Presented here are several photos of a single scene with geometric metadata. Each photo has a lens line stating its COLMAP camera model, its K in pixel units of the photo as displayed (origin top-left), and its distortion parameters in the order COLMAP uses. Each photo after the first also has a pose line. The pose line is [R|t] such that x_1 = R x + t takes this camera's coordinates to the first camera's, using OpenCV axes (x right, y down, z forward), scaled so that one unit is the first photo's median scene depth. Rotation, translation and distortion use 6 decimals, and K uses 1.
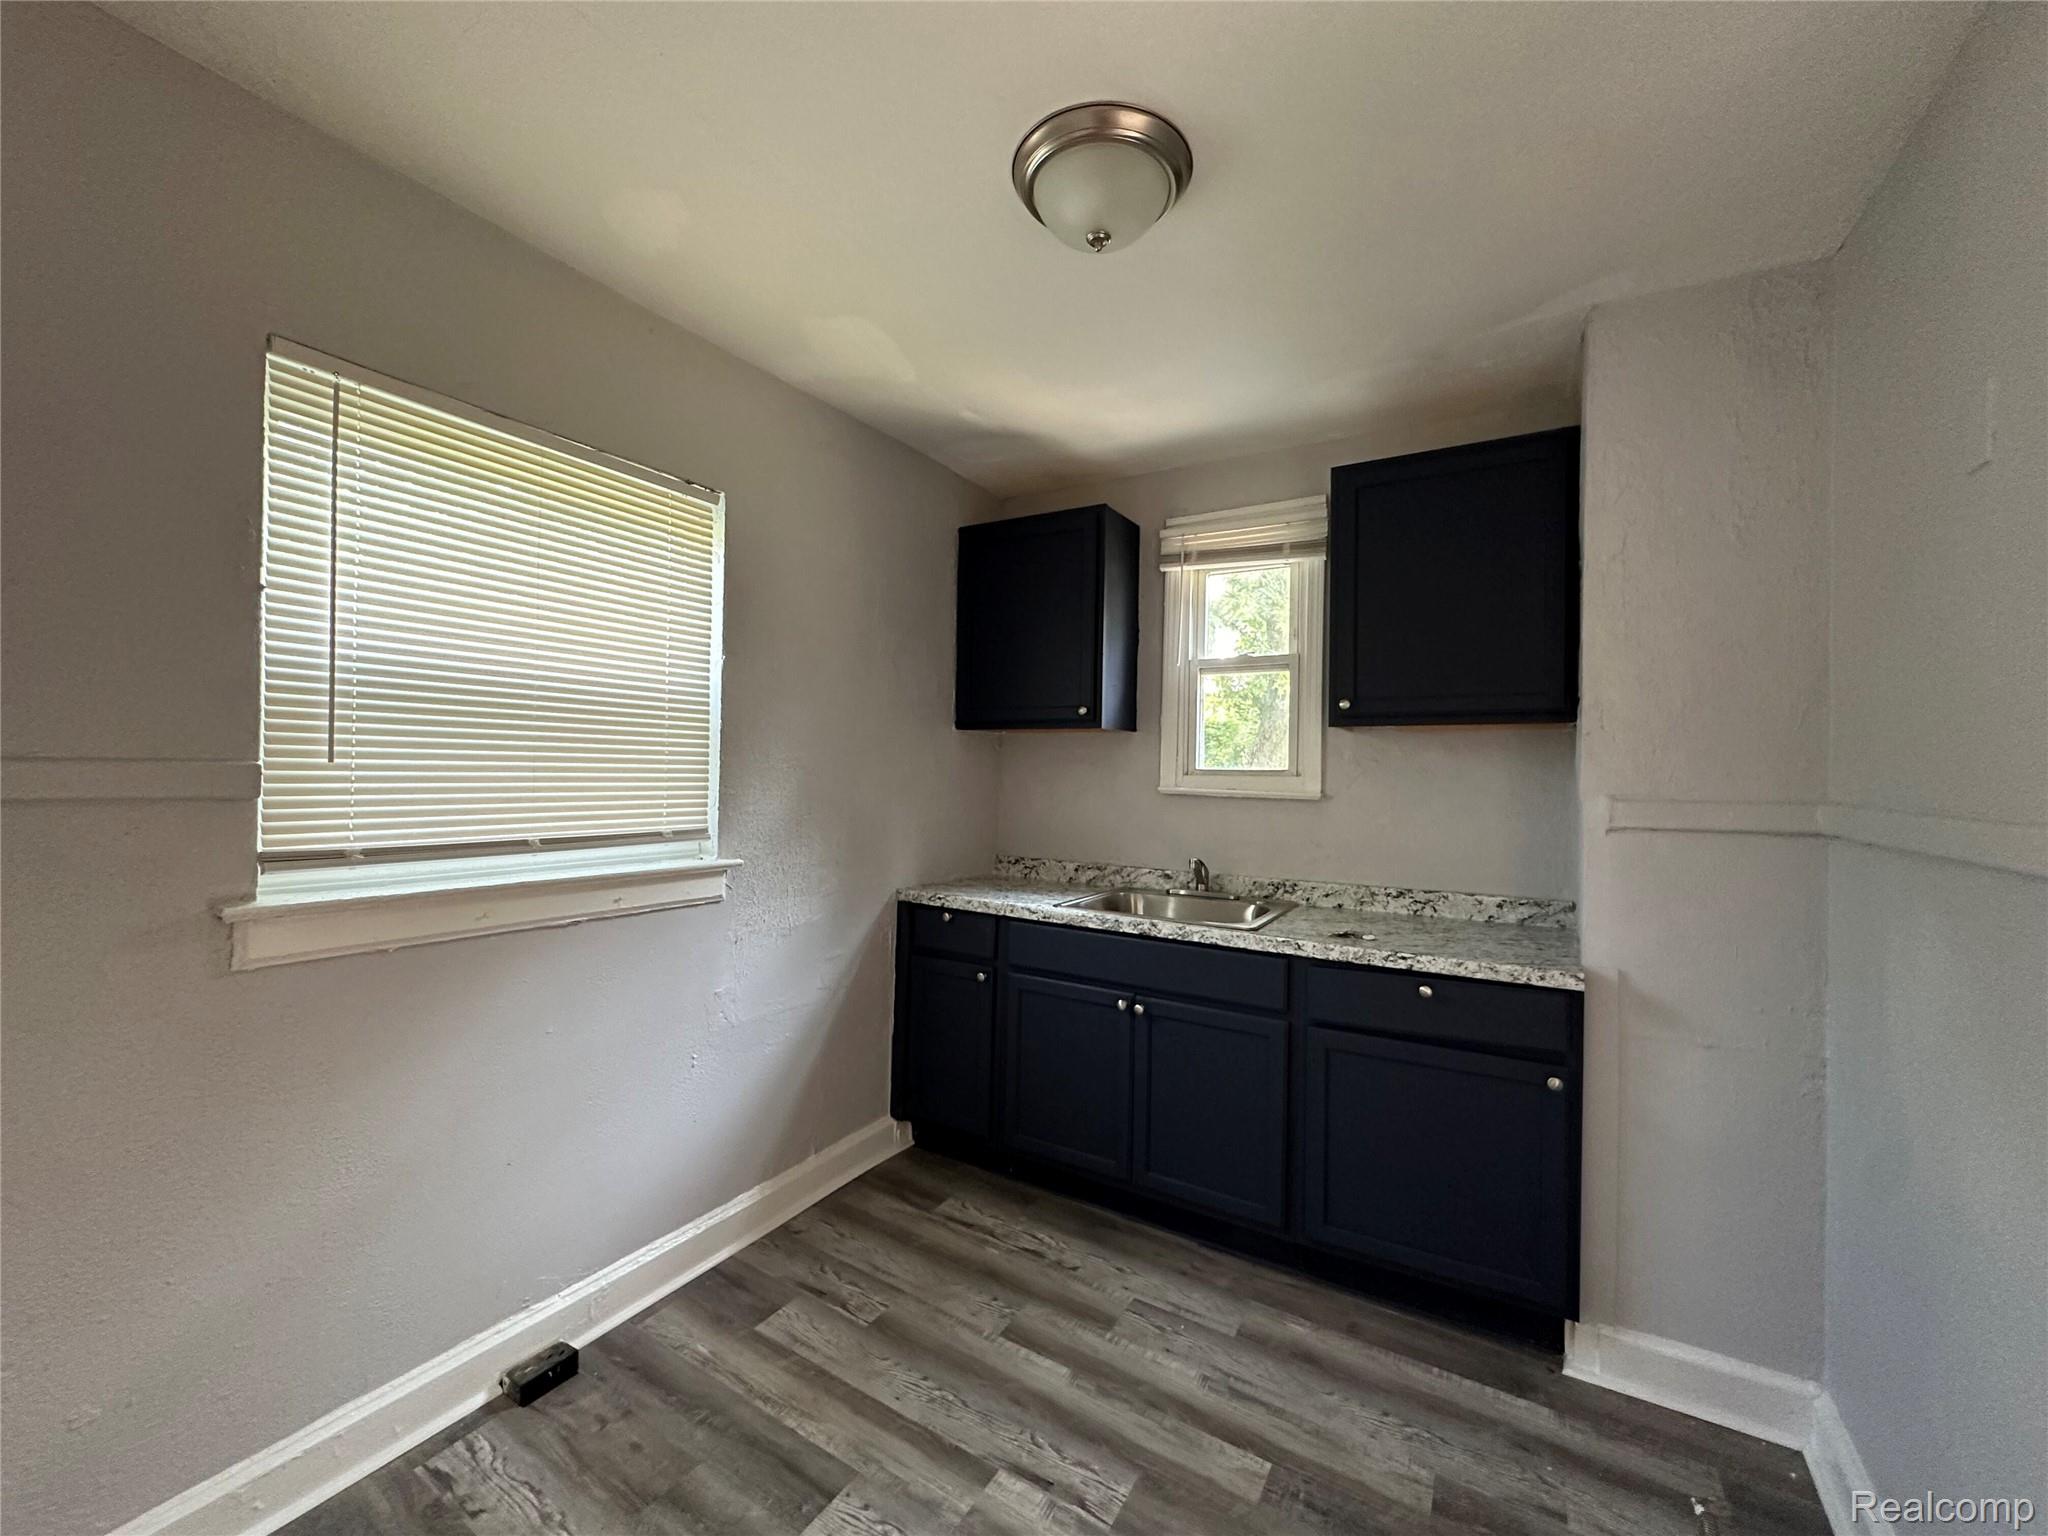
lens RADIAL K [[823.3, 0, 1025.8], [0, 823.3, 767.7], [0, 0, 1]] dist [-0.000331, 0.000265]
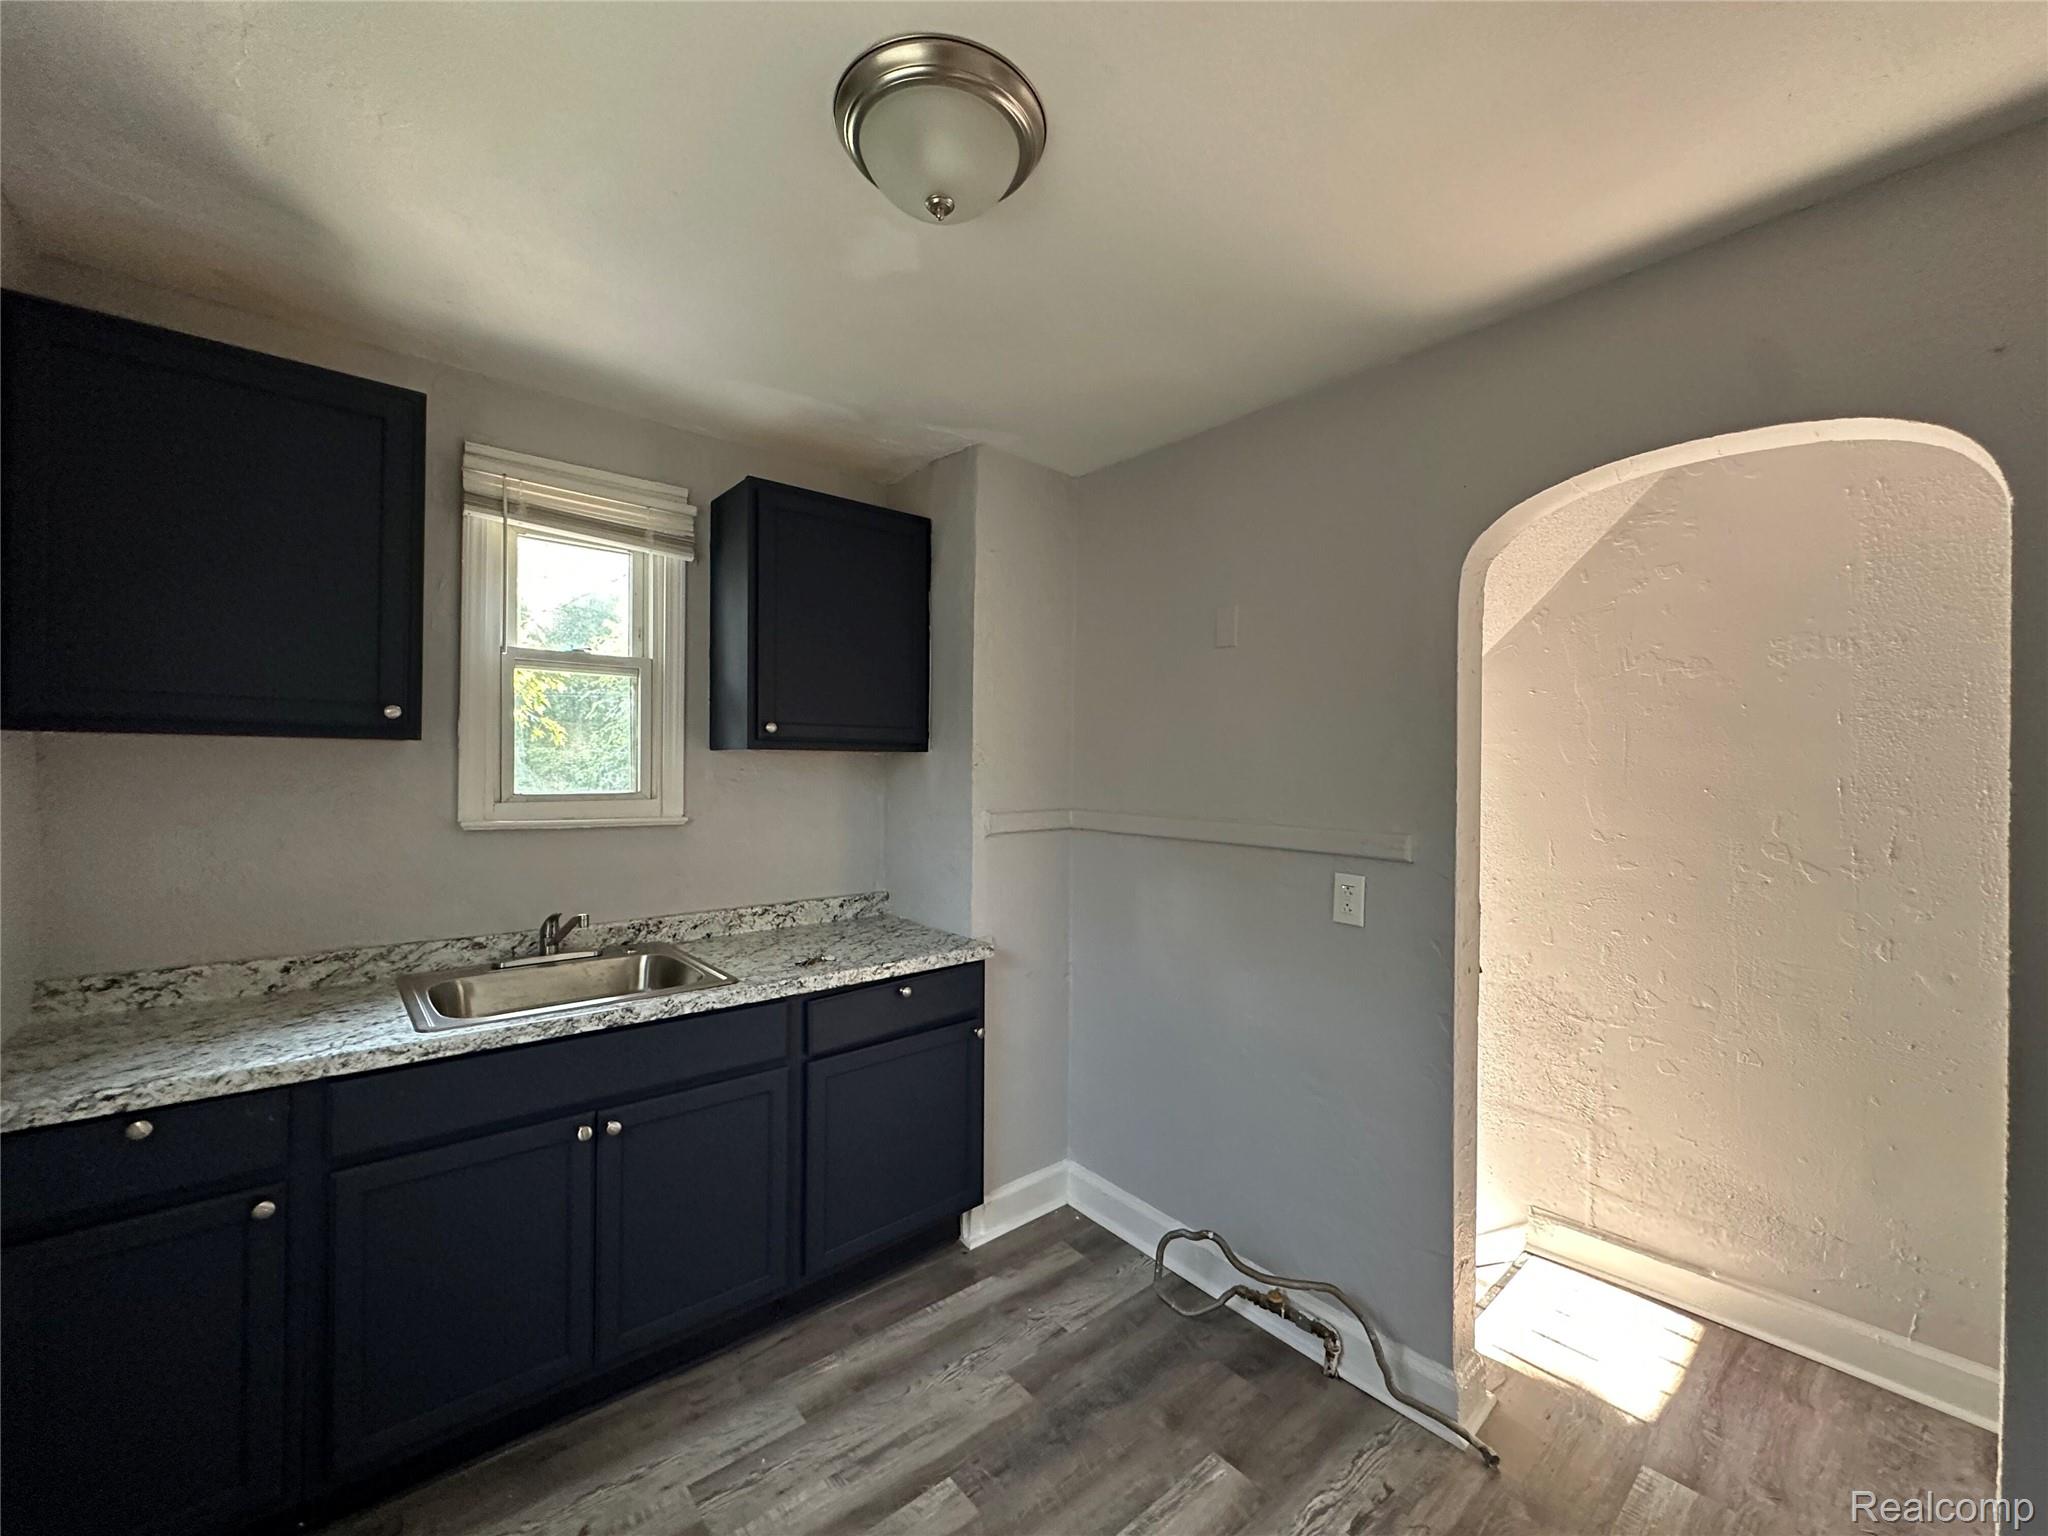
lens RADIAL K [[823.3, 0, 1017.9], [0, 823.3, 766.0], [0, 0, 1]] dist [-0.000331, 0.000265]
pose [[0.311978, -0.014697, 0.949976, -0.484550], [-0.008432, 0.999798, 0.018236, -0.055787], [-0.950052, -0.013700, 0.311791, 0.449327]]
